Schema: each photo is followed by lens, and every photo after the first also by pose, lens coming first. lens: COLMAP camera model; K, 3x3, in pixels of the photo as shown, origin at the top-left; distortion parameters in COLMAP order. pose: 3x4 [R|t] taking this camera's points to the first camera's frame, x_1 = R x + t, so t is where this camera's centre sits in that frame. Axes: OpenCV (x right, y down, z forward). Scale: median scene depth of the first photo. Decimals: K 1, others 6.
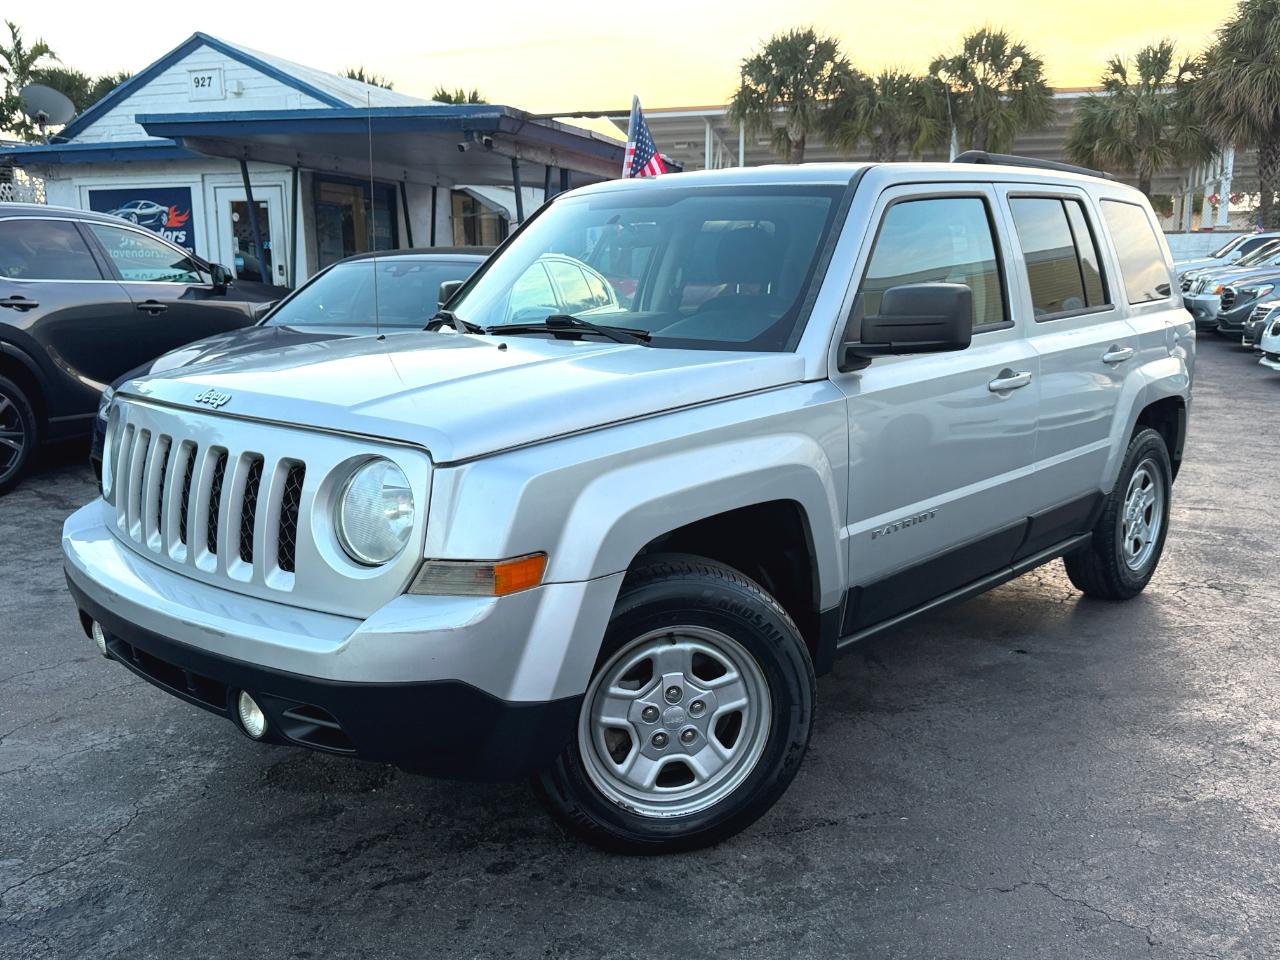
lens RADIAL K [[1271.5, 0, 633.0], [0, 1271.5, 476.3], [0, 0, 1]] dist [0.173361, -0.362093]
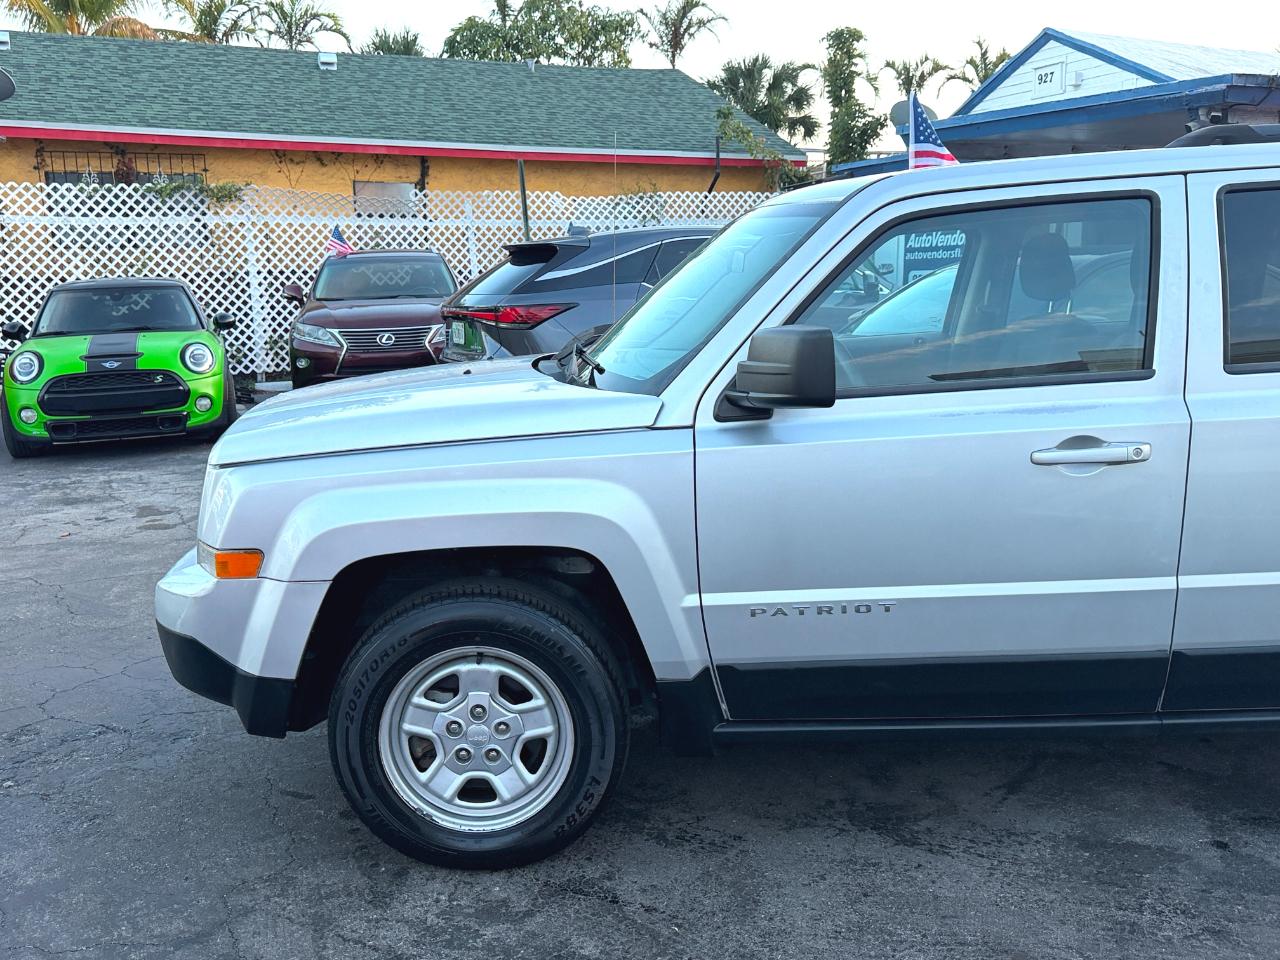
lens RADIAL K [[1271.5, 0, 633.0], [0, 1271.5, 476.3], [0, 0, 1]] dist [0.173361, -0.362093]
pose [[0.619168, 0.121260, -0.775840, 0.762765], [-0.108516, 0.991739, 0.068401, -0.091267], [0.777724, 0.041839, 0.627212, 0.374297]]
